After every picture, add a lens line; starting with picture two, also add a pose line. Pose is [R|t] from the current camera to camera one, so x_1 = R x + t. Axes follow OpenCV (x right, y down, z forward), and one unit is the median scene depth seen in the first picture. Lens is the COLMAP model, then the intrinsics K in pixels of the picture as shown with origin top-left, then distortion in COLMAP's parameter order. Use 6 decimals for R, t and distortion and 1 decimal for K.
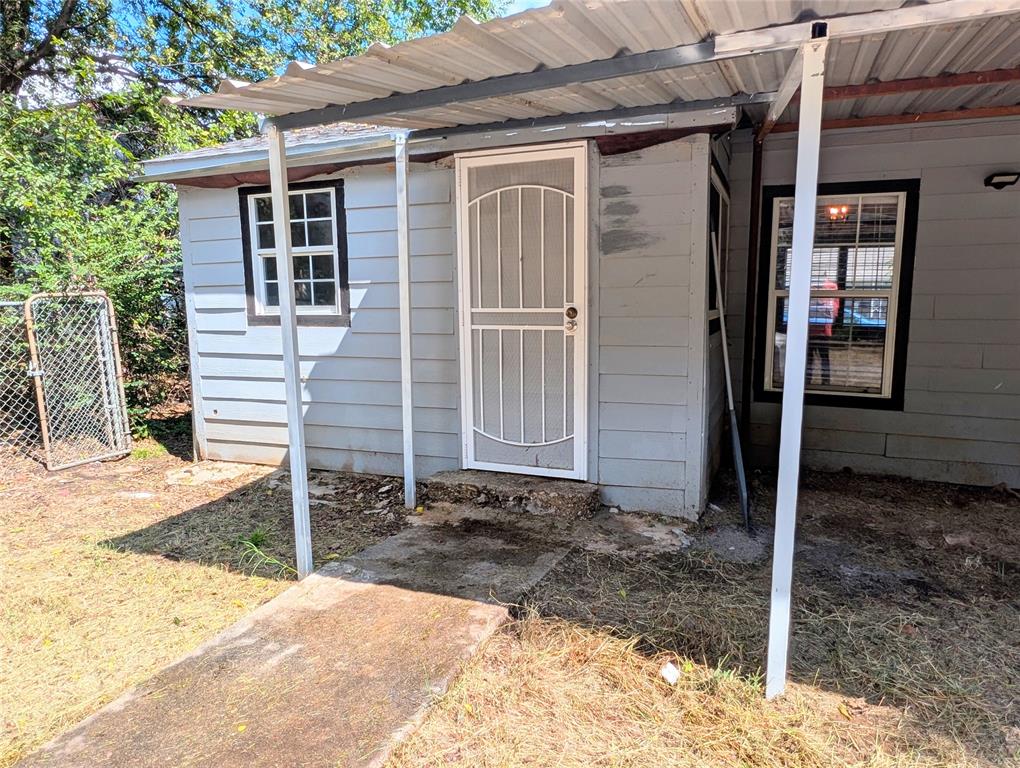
lens RADIAL K [[695.7, 0, 514.2], [0, 695.7, 397.2], [0, 0, 1]] dist [0.007572, -0.001768]
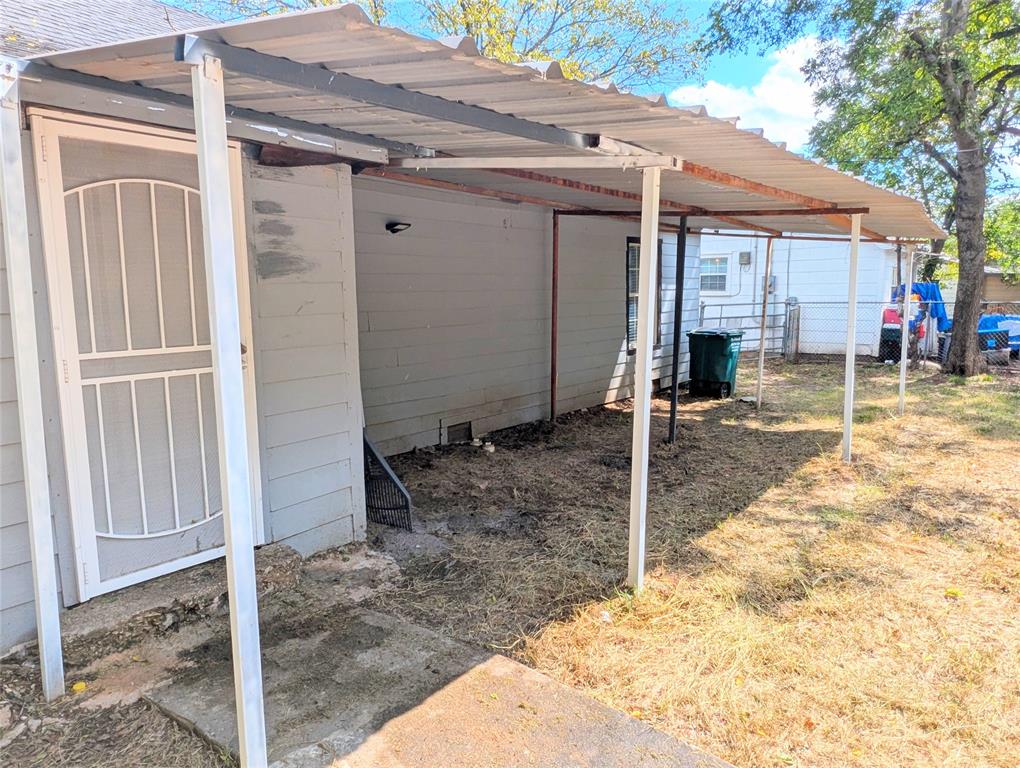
lens RADIAL K [[695.7, 0, 514.2], [0, 695.7, 397.2], [0, 0, 1]] dist [0.007572, -0.001768]
pose [[0.270684, -0.144866, 0.951706, -0.639989], [0.143994, 0.983583, 0.108763, -0.111648], [-0.951838, 0.107599, 0.287101, 0.479737]]
